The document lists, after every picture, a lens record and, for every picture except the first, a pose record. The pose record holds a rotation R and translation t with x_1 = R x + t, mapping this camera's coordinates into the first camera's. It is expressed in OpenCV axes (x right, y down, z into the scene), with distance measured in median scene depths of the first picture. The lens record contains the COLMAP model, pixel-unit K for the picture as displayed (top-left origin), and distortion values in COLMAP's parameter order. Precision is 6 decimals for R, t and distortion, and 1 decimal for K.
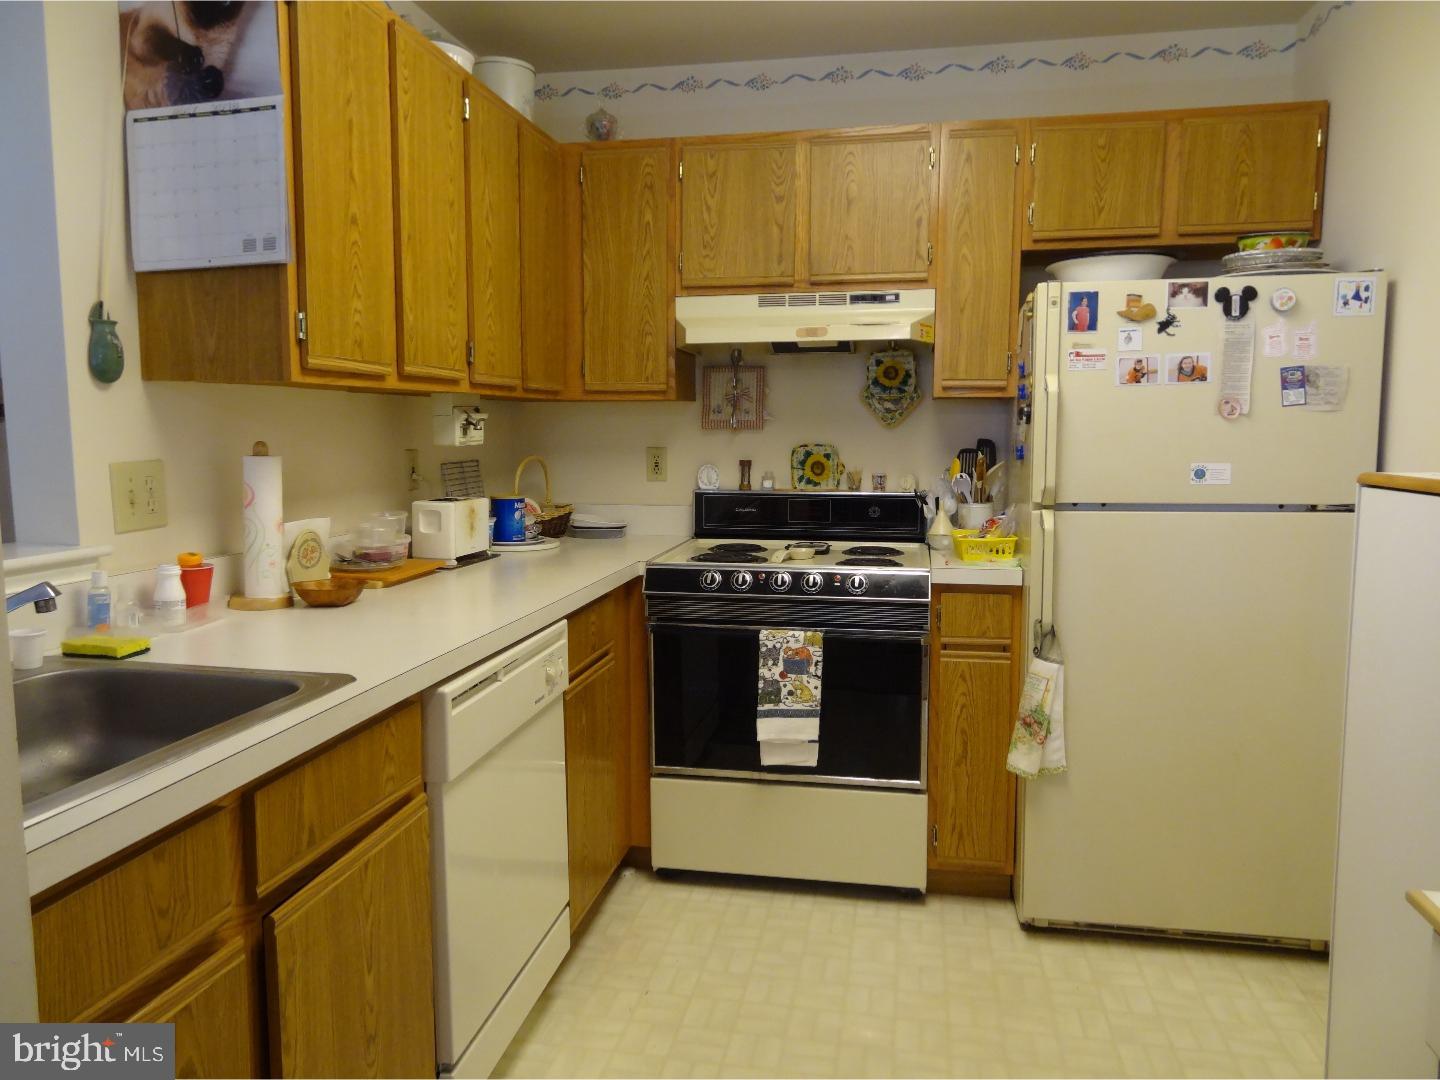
lens RADIAL K [[992.2, 0, 720.2], [0, 992.2, 536.4], [0, 0, 1]] dist [-0.000494, 0.002164]
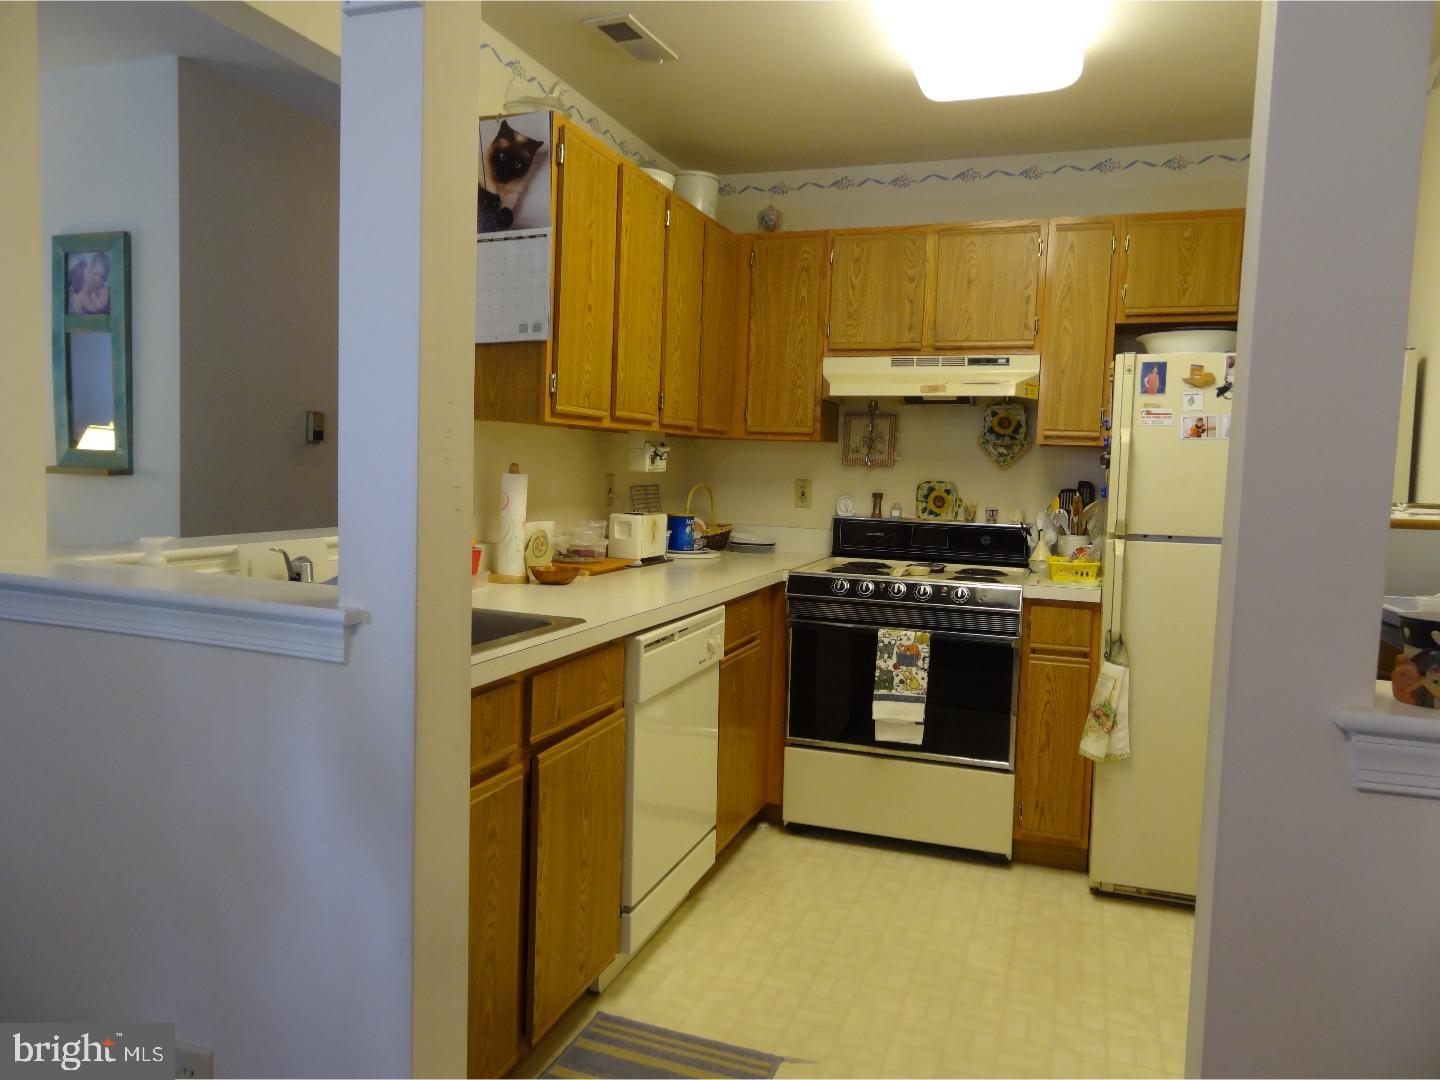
lens RADIAL K [[992.2, 0, 720.2], [0, 992.2, 536.4], [0, 0, 1]] dist [-0.000494, 0.002164]
pose [[0.986885, 0.041399, -0.156024, 0.033521], [-0.047425, 0.998258, -0.035101, 0.032468], [0.154299, 0.042041, 0.987129, -0.249932]]
